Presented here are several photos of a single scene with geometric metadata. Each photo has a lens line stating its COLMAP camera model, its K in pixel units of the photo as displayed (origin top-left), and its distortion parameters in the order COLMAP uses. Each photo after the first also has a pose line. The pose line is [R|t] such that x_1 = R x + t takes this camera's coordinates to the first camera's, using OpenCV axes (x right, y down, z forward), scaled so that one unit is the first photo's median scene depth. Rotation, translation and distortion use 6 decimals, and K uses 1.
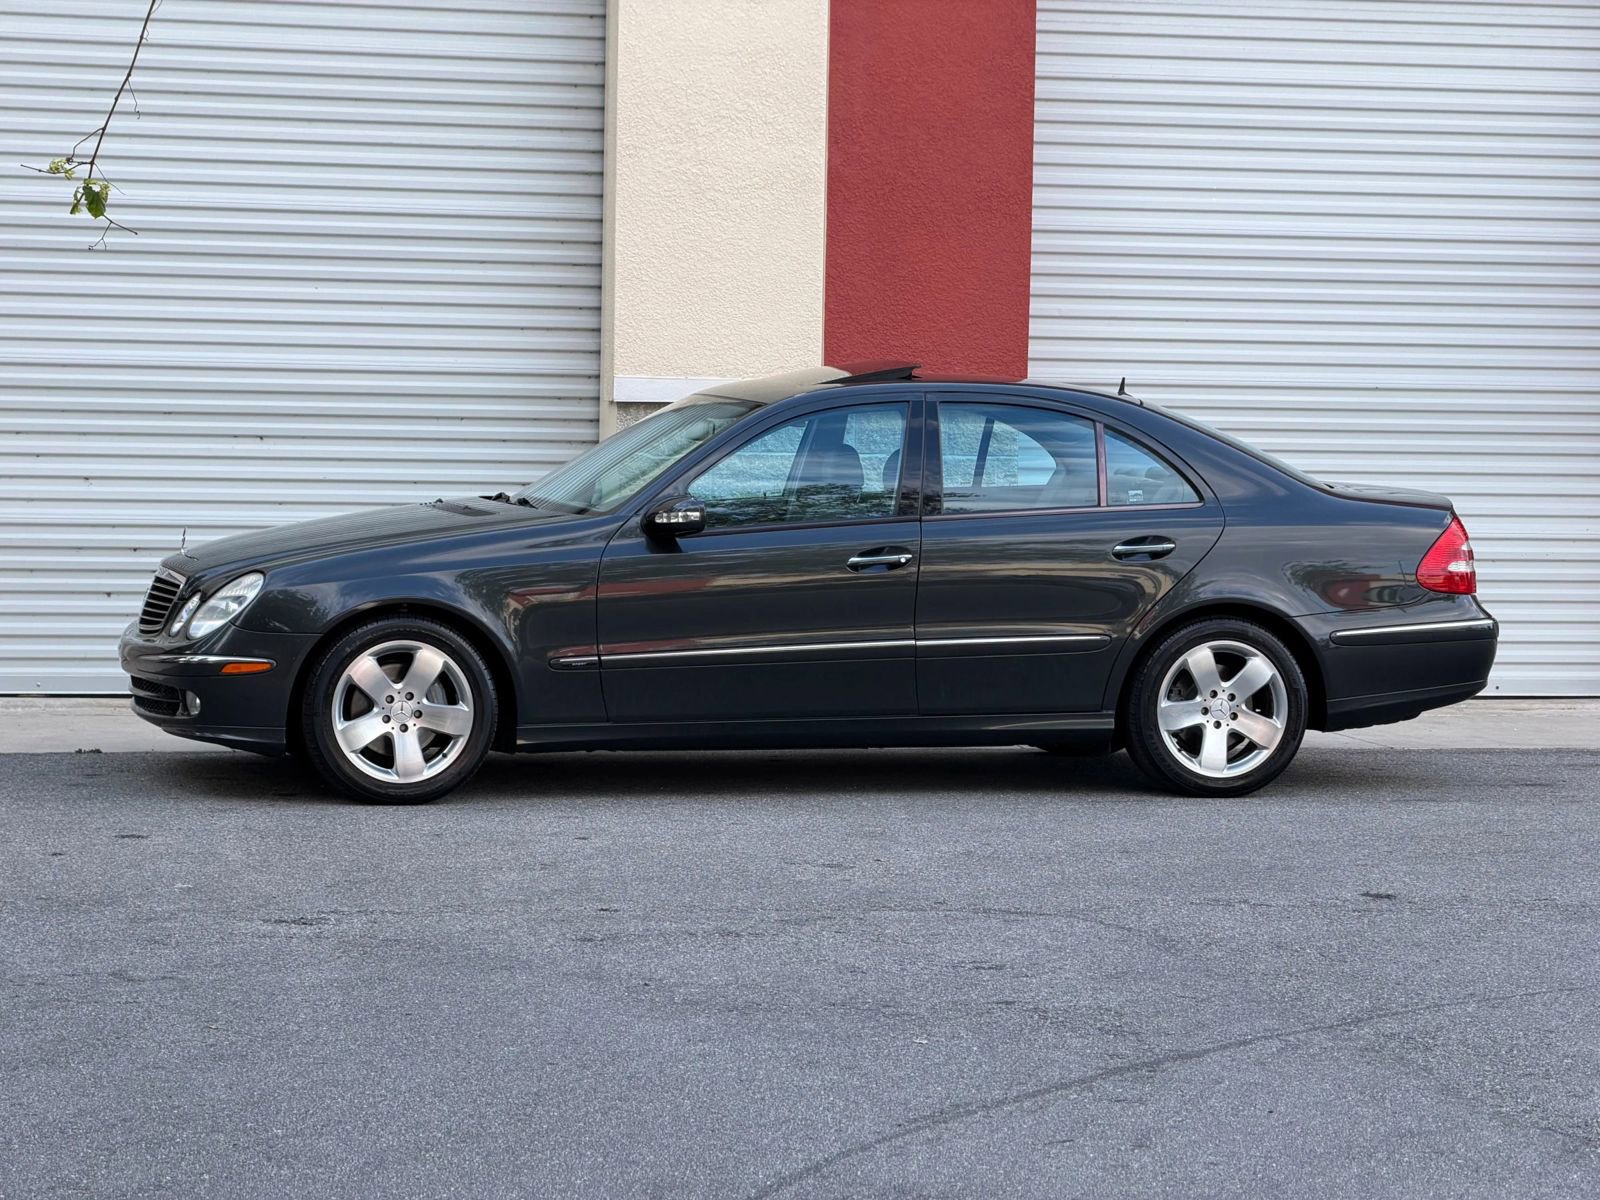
lens RADIAL K [[4808.2, 0, 801.9], [0, 4808.2, 631.3], [0, 0, 1]] dist [0.213286, 0.204800]
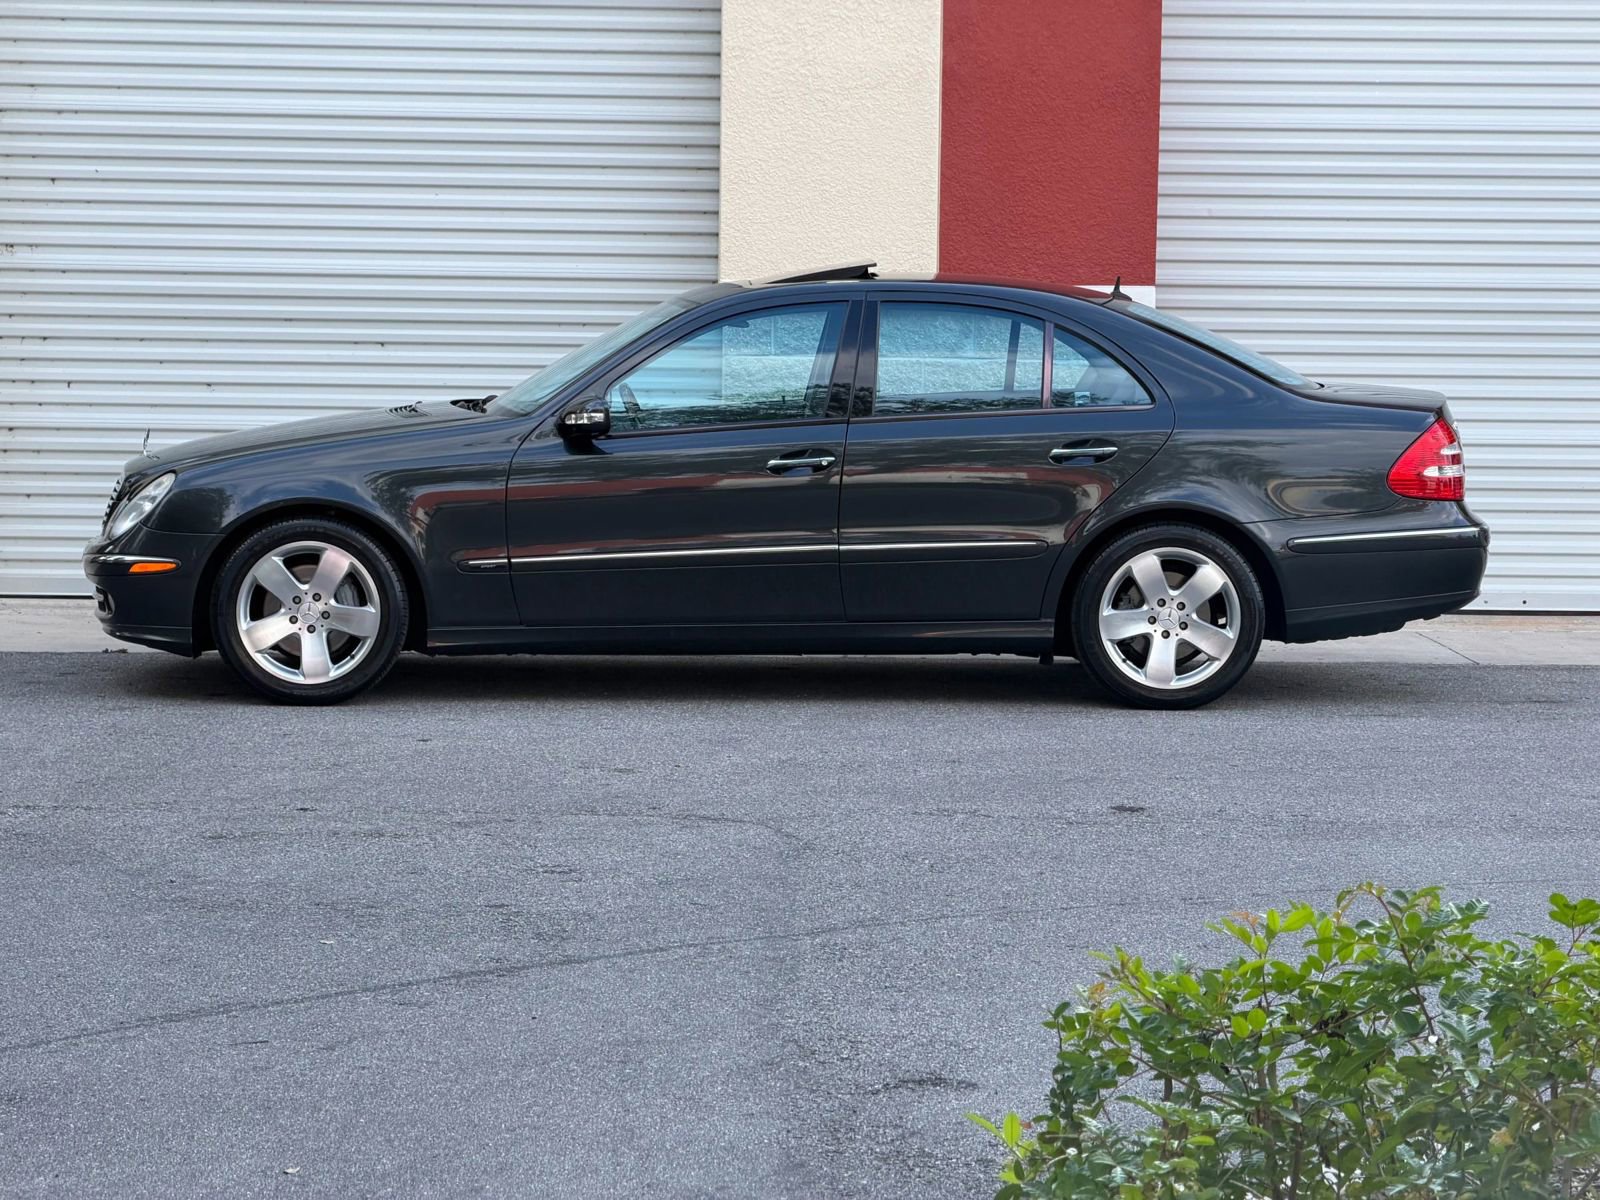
lens RADIAL K [[4797.7, 0, 799.7], [0, 4797.7, 600.4], [0, 0, 1]] dist [0.246460, -0.423835]
pose [[0.977658, 0.008149, -0.210043, 0.216628], [-0.006333, 0.999937, 0.009320, 0.004044], [0.210105, -0.007782, 0.977648, 0.042874]]
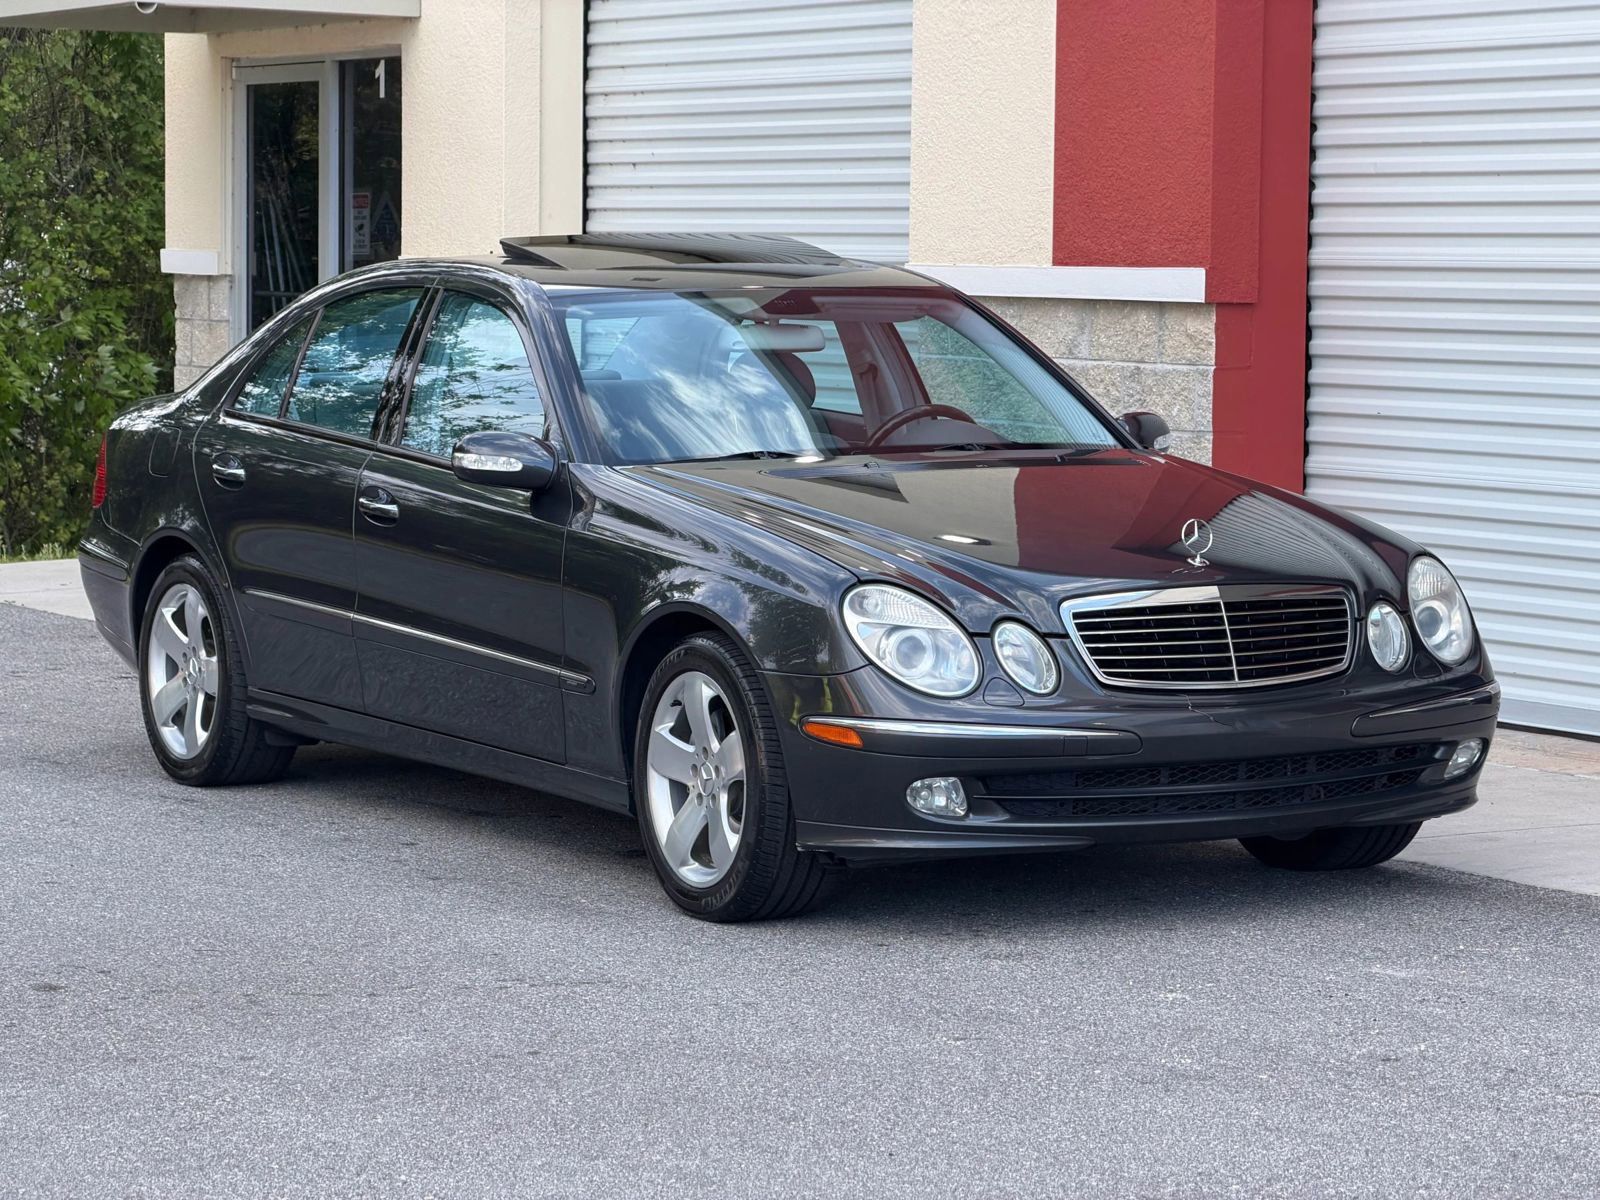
lens RADIAL K [[4807.1, 0, 792.9], [0, 4807.1, 602.7], [0, 0, 1]] dist [0.233322, -0.065075]
pose [[0.271222, 0.054554, -0.960970, 0.885433], [-0.059550, 0.997431, 0.039817, -0.031028], [0.960673, 0.046426, 0.273773, 0.885179]]
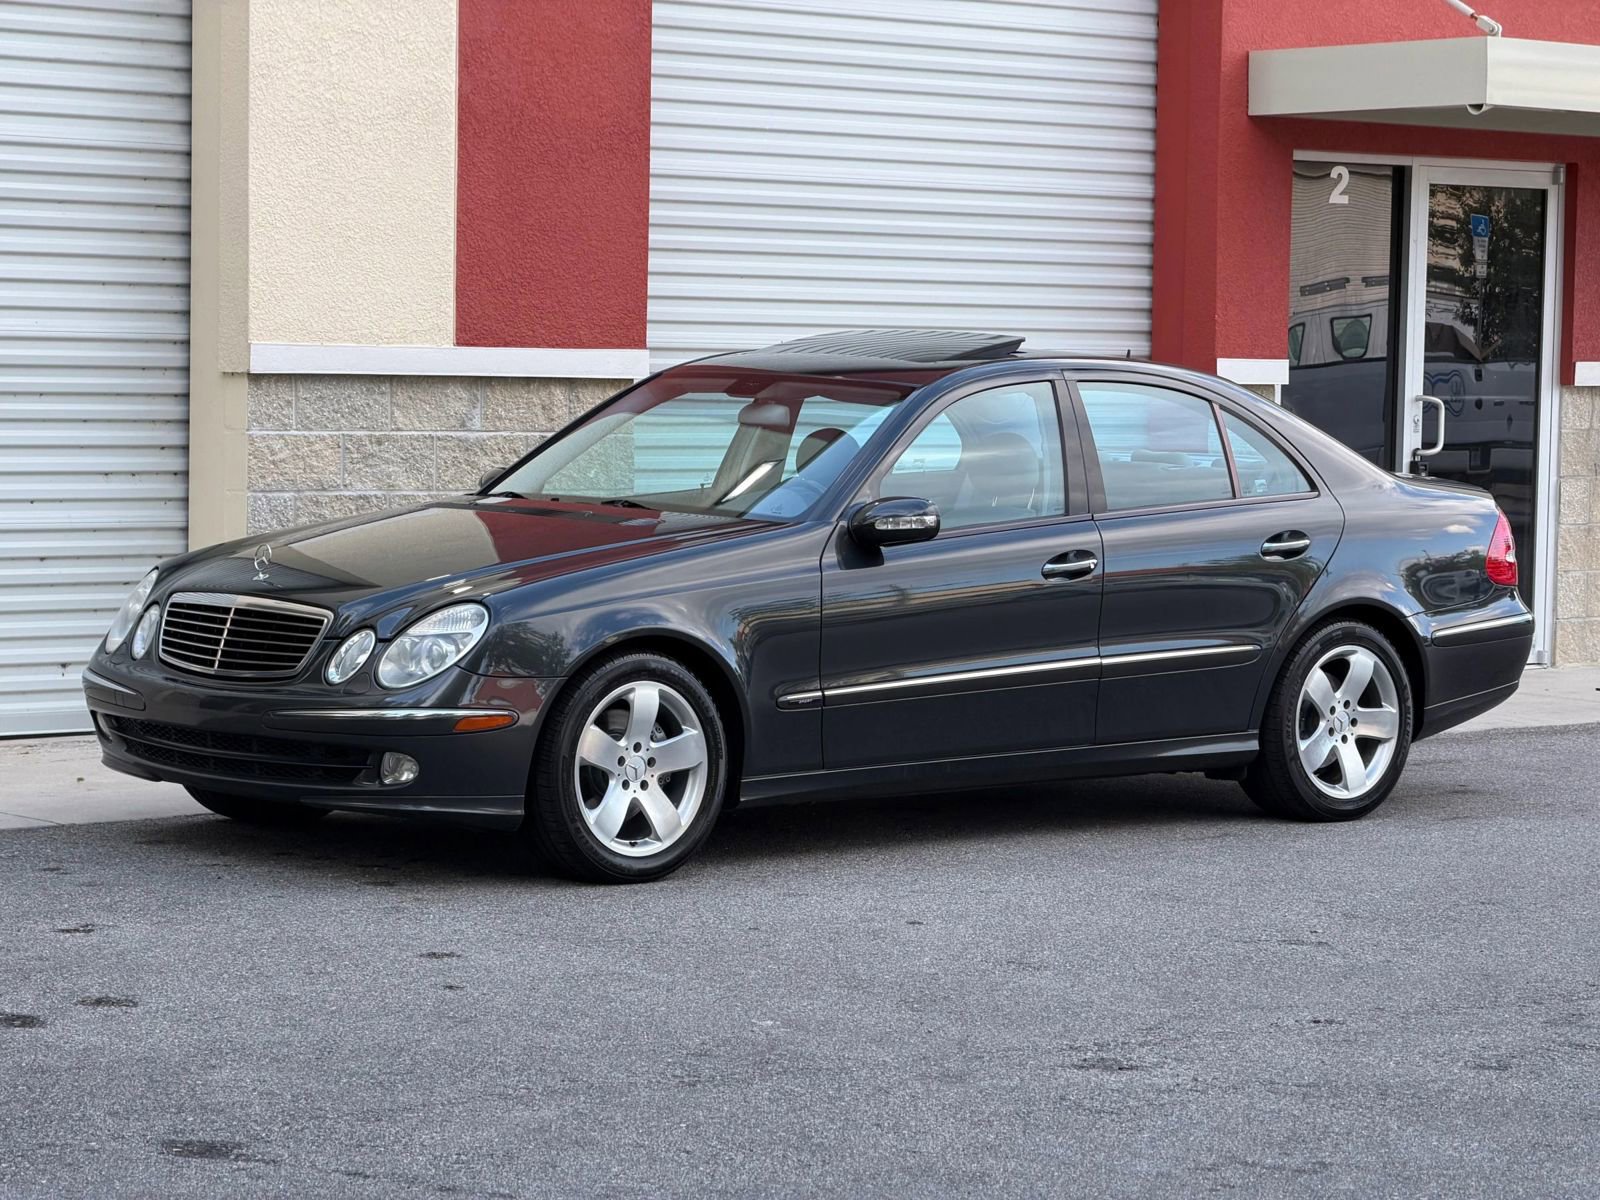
lens RADIAL K [[4818.4, 0, 806.4], [0, 4818.4, 636.5], [0, 0, 1]] dist [0.194719, 0.780405]
pose [[0.883804, -0.031573, 0.466790, -0.403512], [0.025267, 0.999485, 0.019764, -0.019149], [-0.467174, -0.005673, 0.884147, 0.255456]]
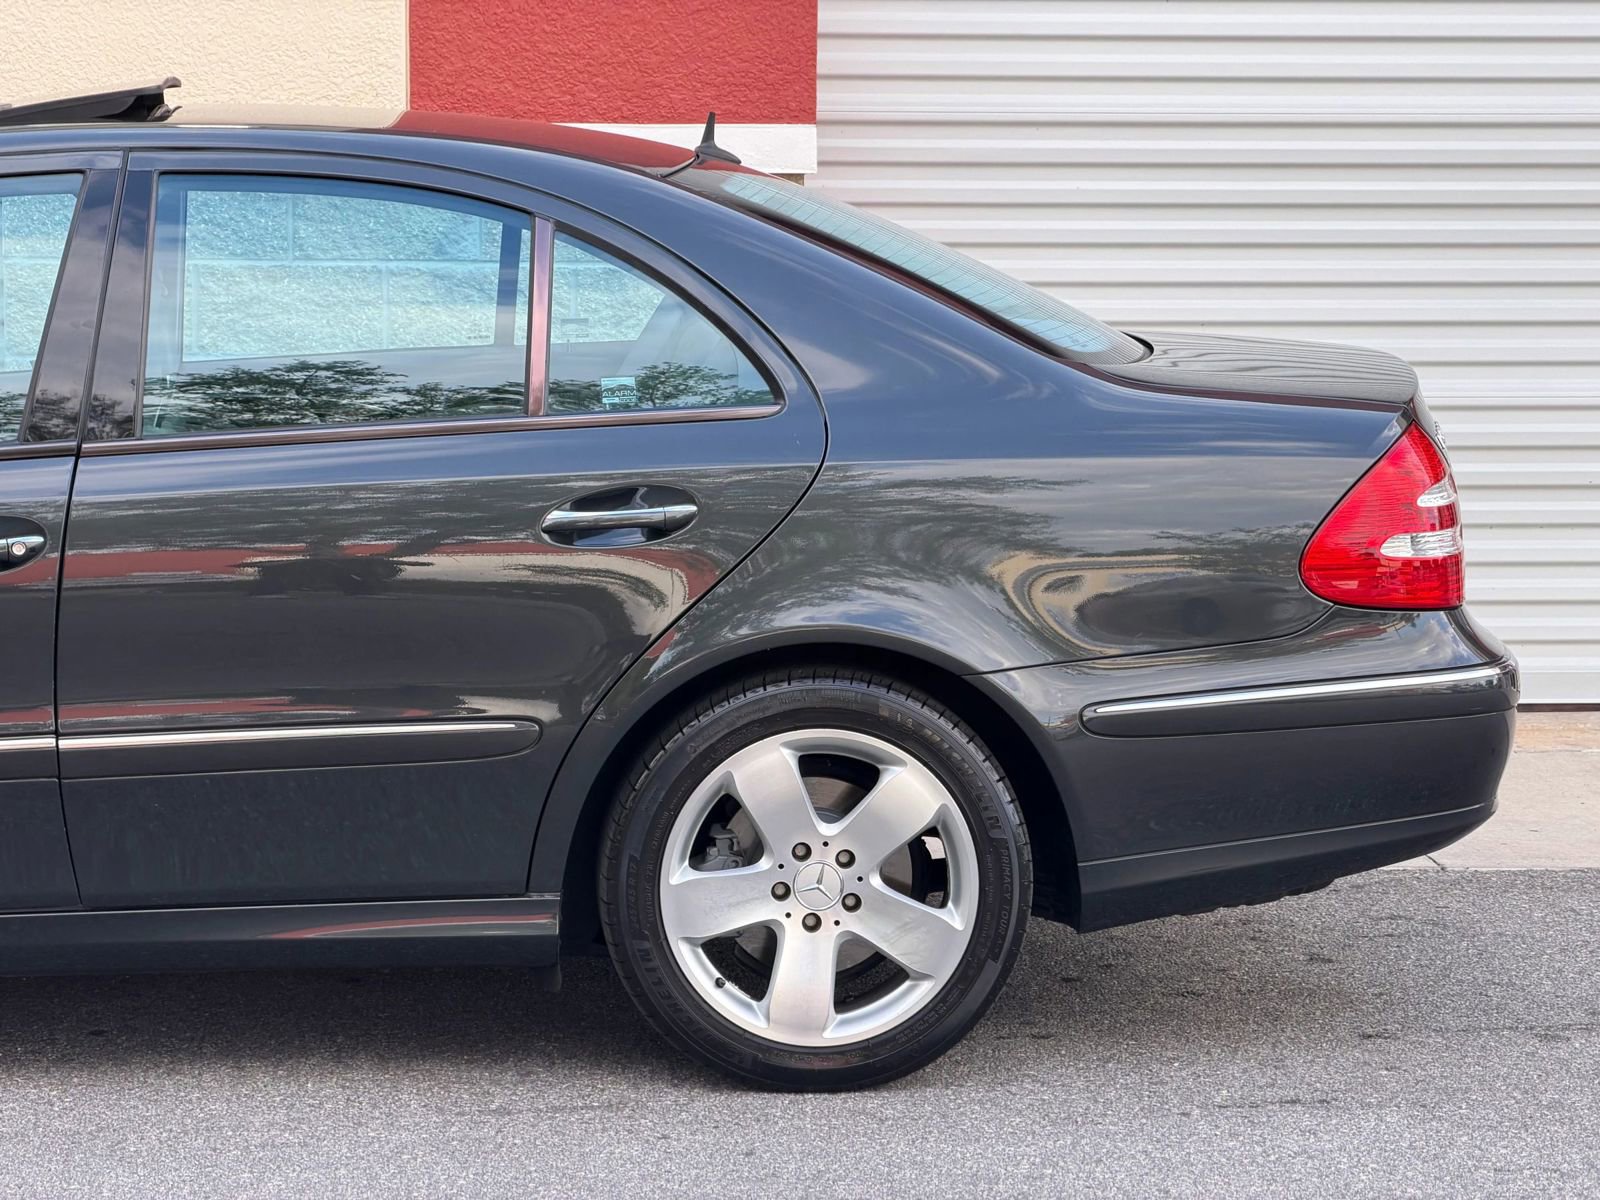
lens RADIAL K [[4808.2, 0, 801.9], [0, 4808.2, 631.3], [0, 0, 1]] dist [0.213286, 0.204800]
pose [[0.987476, 0.004529, -0.157702, 0.152829], [0.003996, 0.998549, 0.053695, -0.029579], [0.157716, -0.053653, 0.986026, 0.577895]]
